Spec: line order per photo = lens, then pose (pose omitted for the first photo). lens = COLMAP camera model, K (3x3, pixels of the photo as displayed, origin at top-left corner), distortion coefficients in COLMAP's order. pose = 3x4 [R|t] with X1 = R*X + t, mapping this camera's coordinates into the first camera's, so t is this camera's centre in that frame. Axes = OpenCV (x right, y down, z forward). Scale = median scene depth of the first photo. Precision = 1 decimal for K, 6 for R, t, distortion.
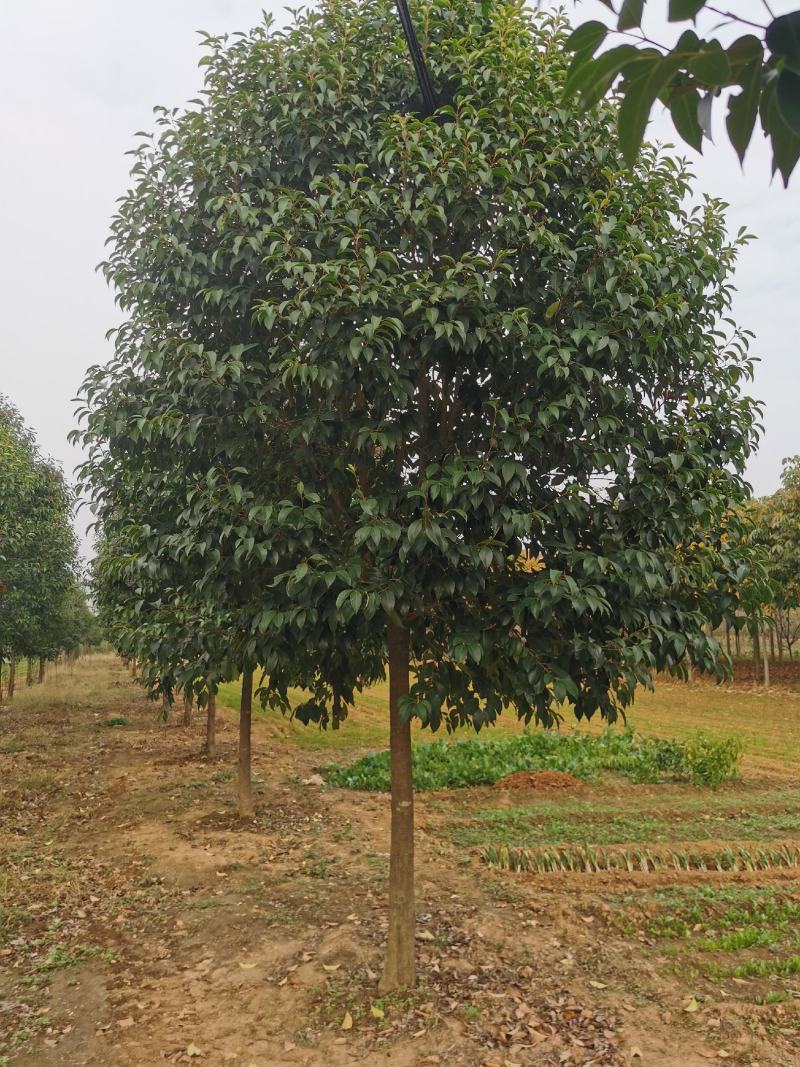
lens RADIAL K [[821.3, 0, 400.0], [0, 821.3, 533.5], [0, 0, 1]] dist [0.065583, -0.099793]
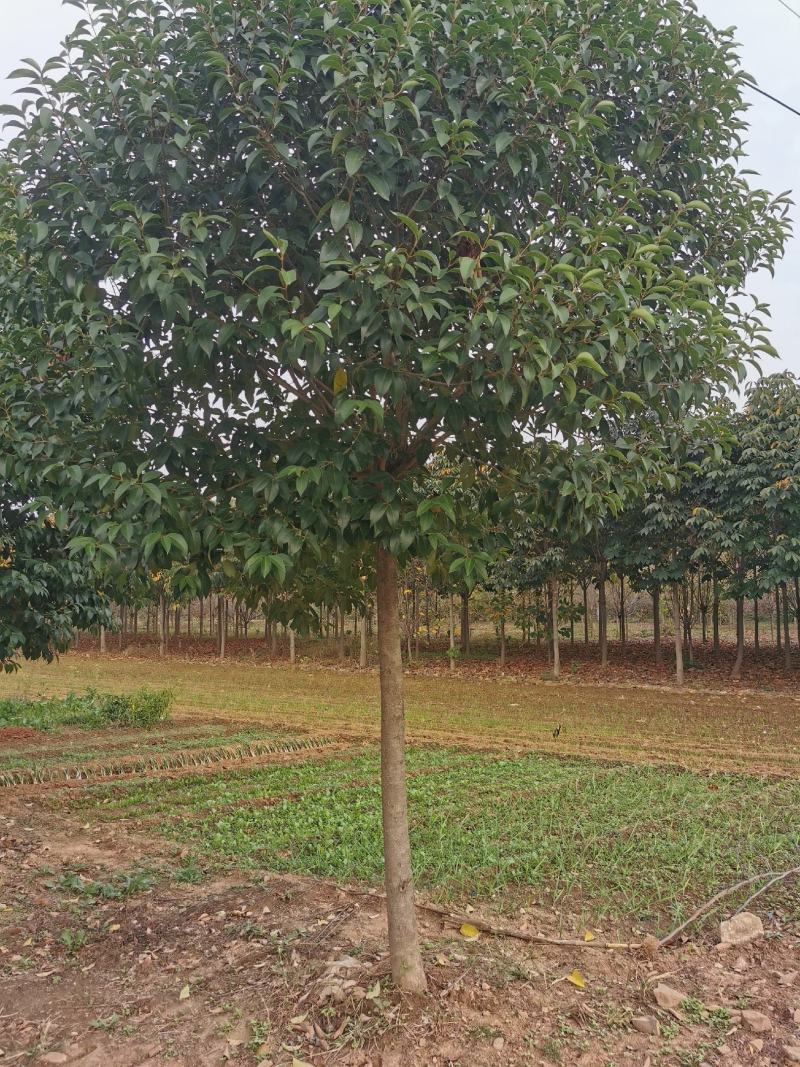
lens RADIAL K [[821.3, 0, 400.0], [0, 821.3, 533.5], [0, 0, 1]] dist [0.065583, -0.099793]
pose [[0.828807, 0.059877, 0.556322, -0.071785], [-0.072896, 0.997339, 0.001257, -0.057729], [-0.554766, -0.041595, 0.830966, -0.548254]]
